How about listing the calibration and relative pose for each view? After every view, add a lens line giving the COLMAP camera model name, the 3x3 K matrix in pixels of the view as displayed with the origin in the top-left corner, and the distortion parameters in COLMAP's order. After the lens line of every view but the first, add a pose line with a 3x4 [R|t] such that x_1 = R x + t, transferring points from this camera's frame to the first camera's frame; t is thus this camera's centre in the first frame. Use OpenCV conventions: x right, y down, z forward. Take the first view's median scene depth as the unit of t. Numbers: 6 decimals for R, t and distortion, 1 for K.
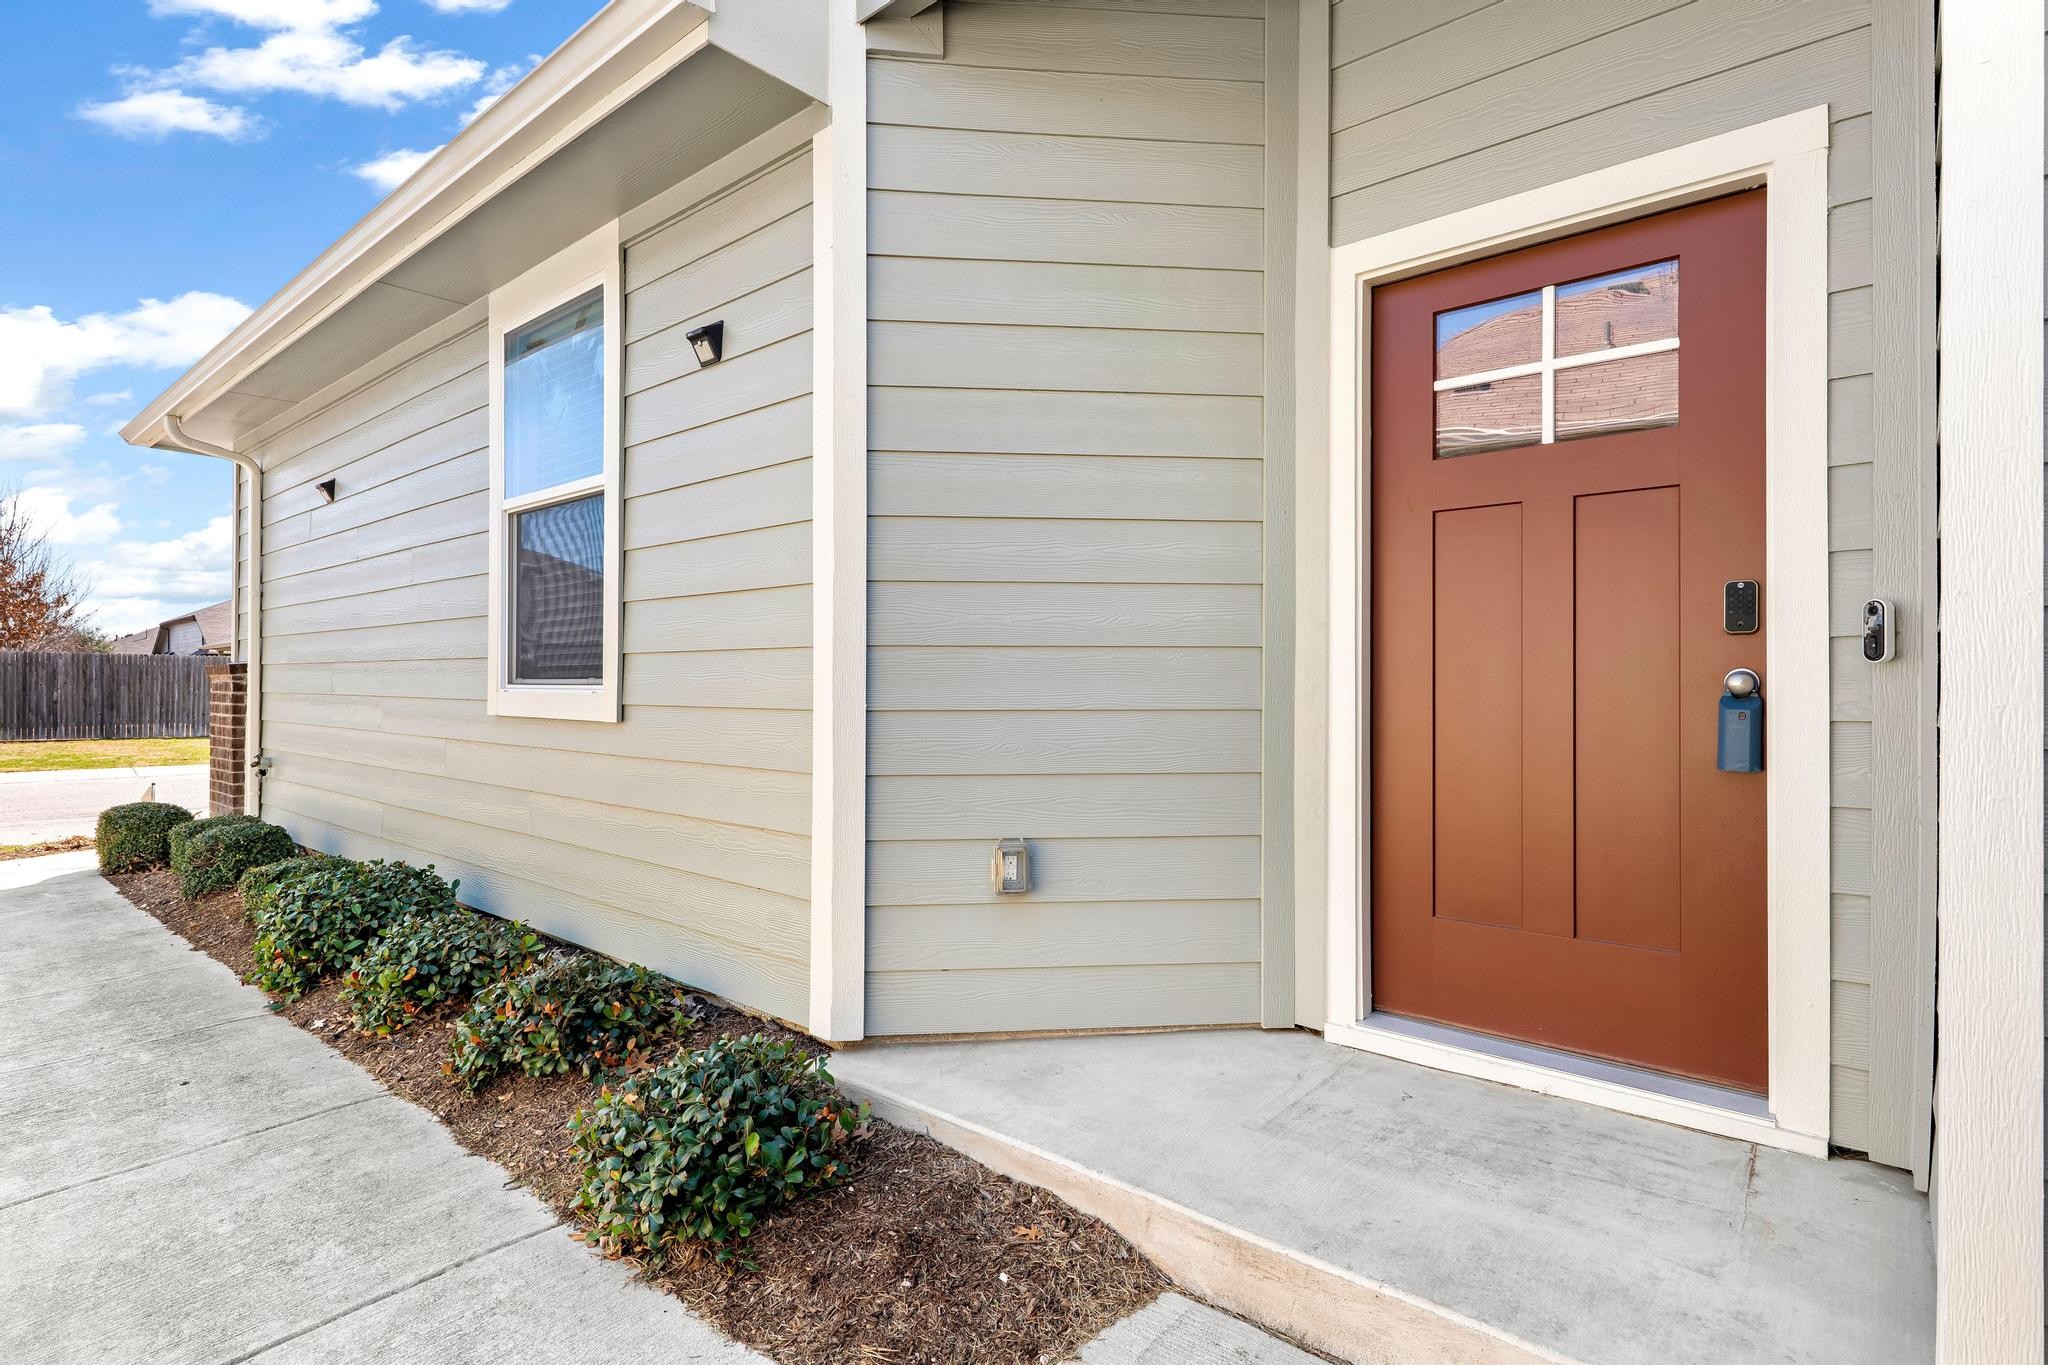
lens RADIAL K [[989.6, 0, 1021.9], [0, 989.6, 673.6], [0, 0, 1]] dist [0.001202, -0.001431]
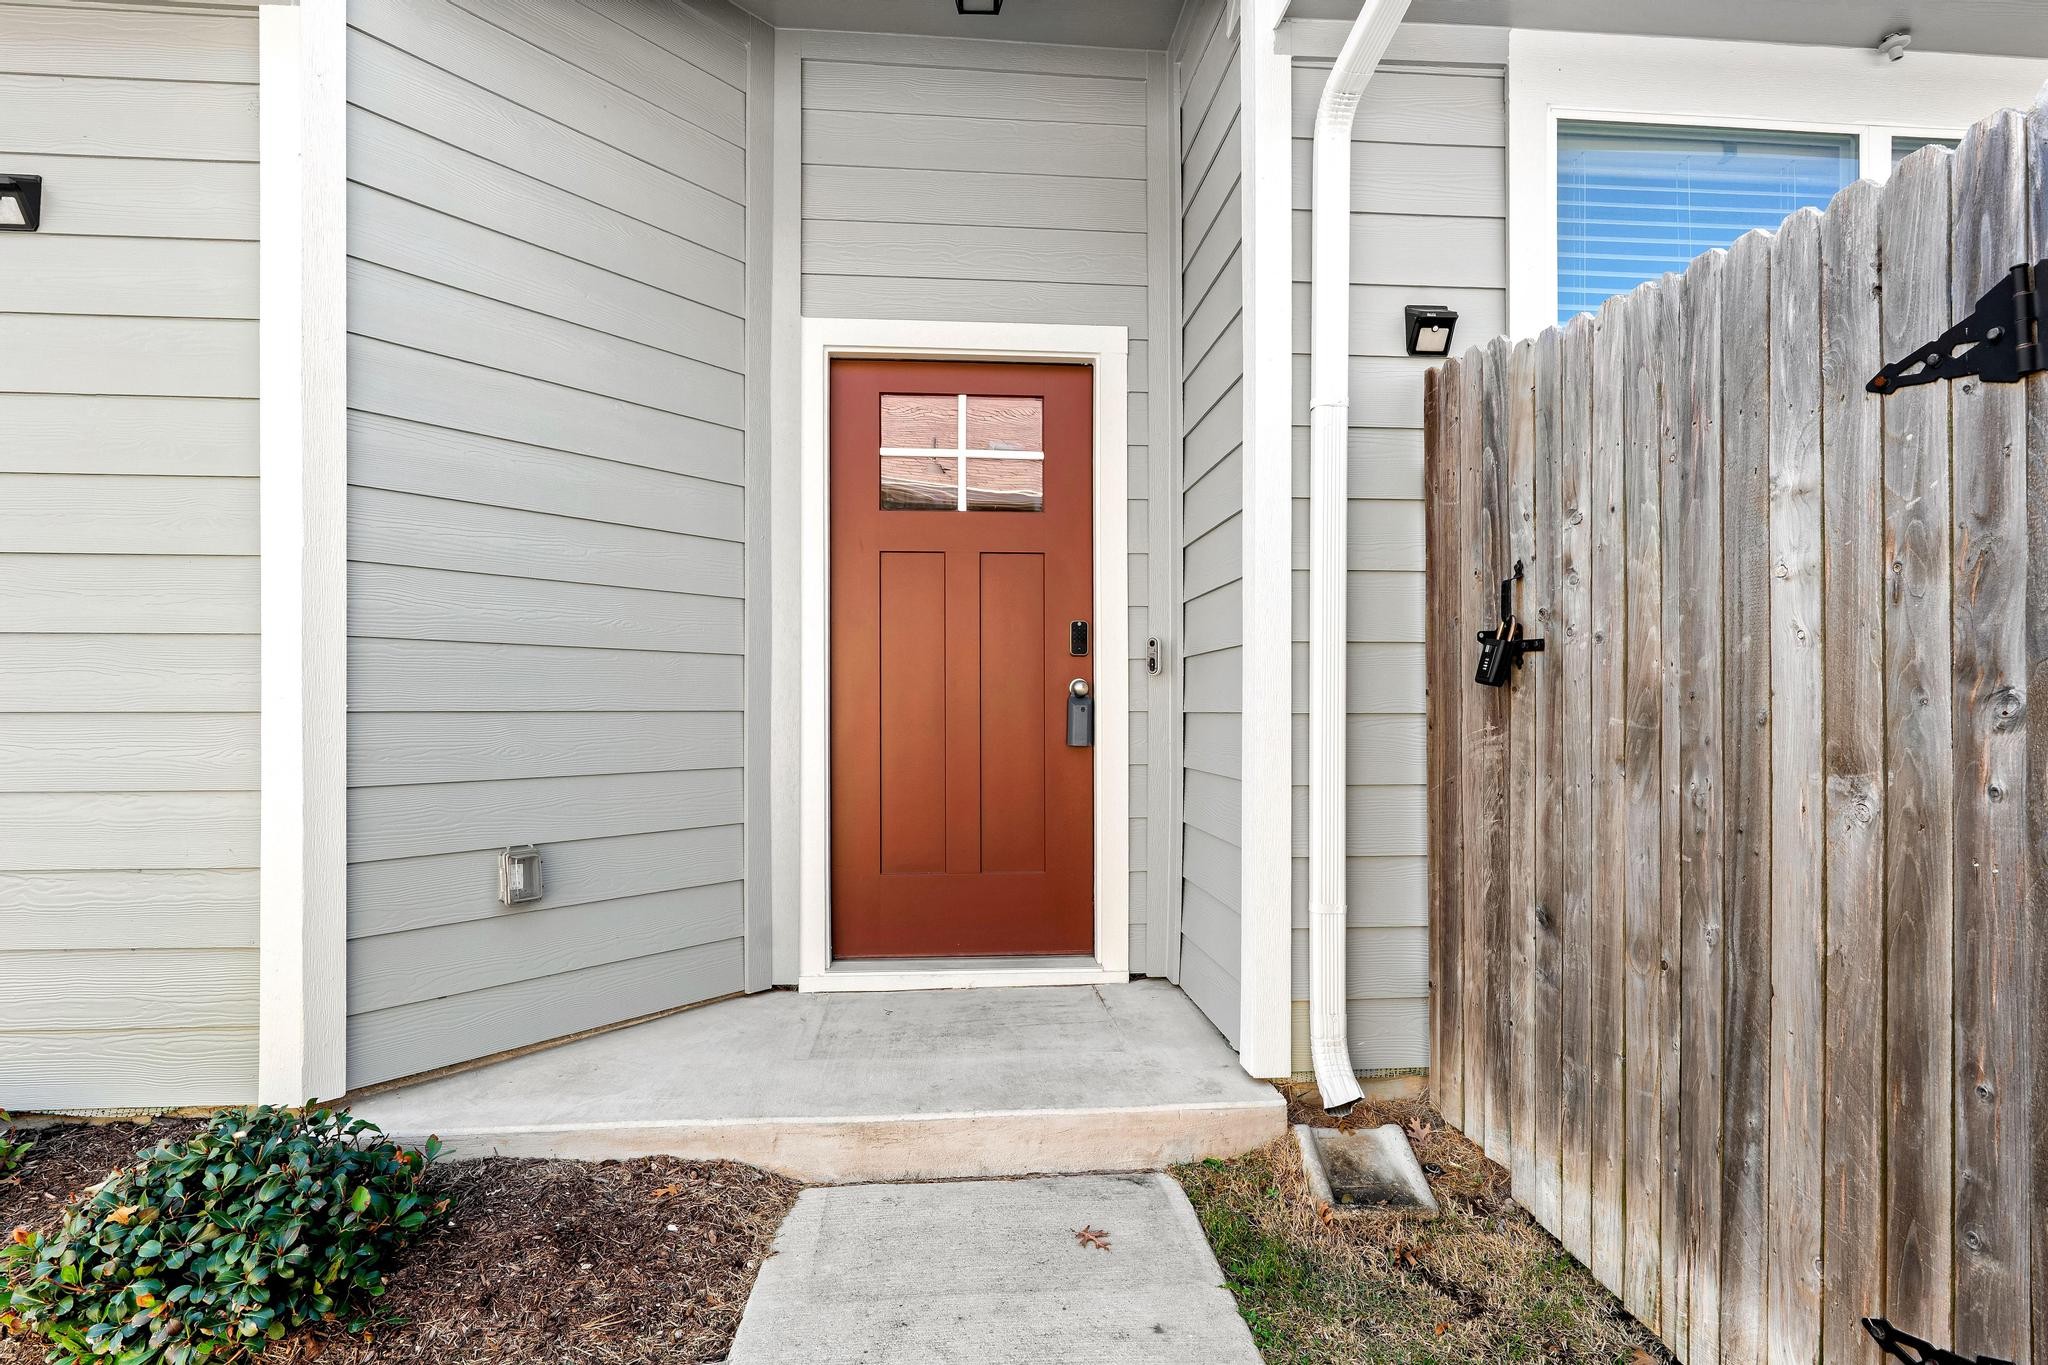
lens RADIAL K [[989.6, 0, 1024.2], [0, 989.6, 699.7], [0, 0, 1]] dist [0.001202, -0.001431]
pose [[0.712521, 0.004094, 0.701639, -0.402357], [-0.006027, 0.999982, 0.000285, 0.027428], [-0.701625, -0.004431, 0.712533, -0.024712]]
